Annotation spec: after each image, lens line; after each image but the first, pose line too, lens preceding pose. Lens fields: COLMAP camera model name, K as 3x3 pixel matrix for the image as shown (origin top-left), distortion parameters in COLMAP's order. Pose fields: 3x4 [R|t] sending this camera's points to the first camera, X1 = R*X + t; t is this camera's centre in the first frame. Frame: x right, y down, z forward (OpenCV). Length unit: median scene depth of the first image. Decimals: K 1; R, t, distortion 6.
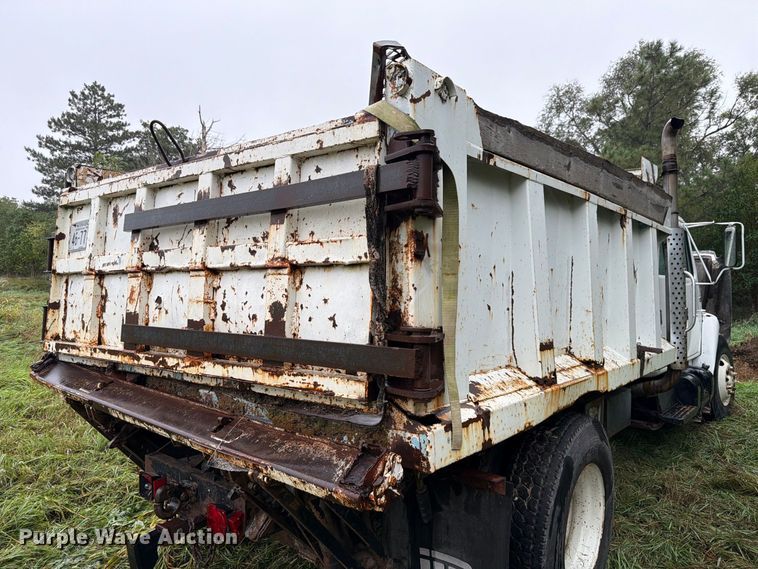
lens RADIAL K [[536.2, 0, 377.4], [0, 536.2, 285.3], [0, 0, 1]] dist [0.065259, -0.083221]
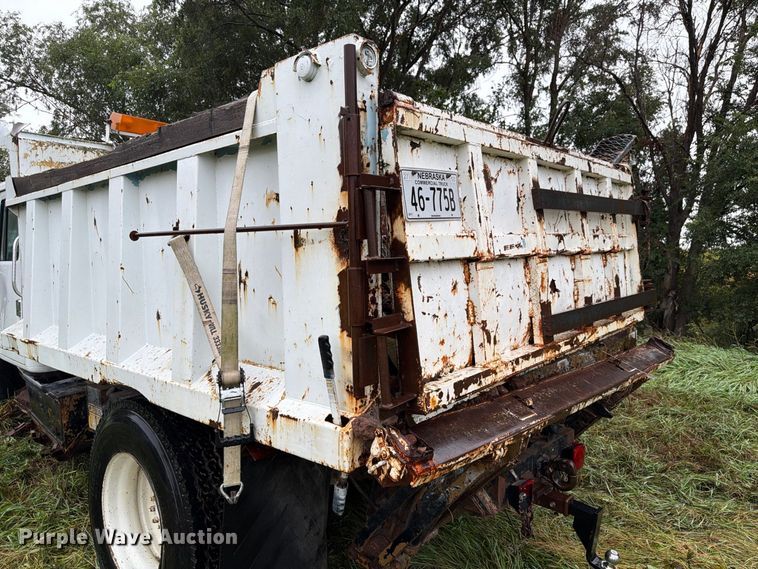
lens RADIAL K [[536.2, 0, 378.9], [0, 536.2, 287.4], [0, 0, 1]] dist [0.065259, -0.083221]
pose [[0.046185, -0.069339, 0.996524, -1.363678], [0.021116, 0.997433, 0.068423, -0.040746], [-0.998710, 0.017883, 0.047530, 1.243379]]
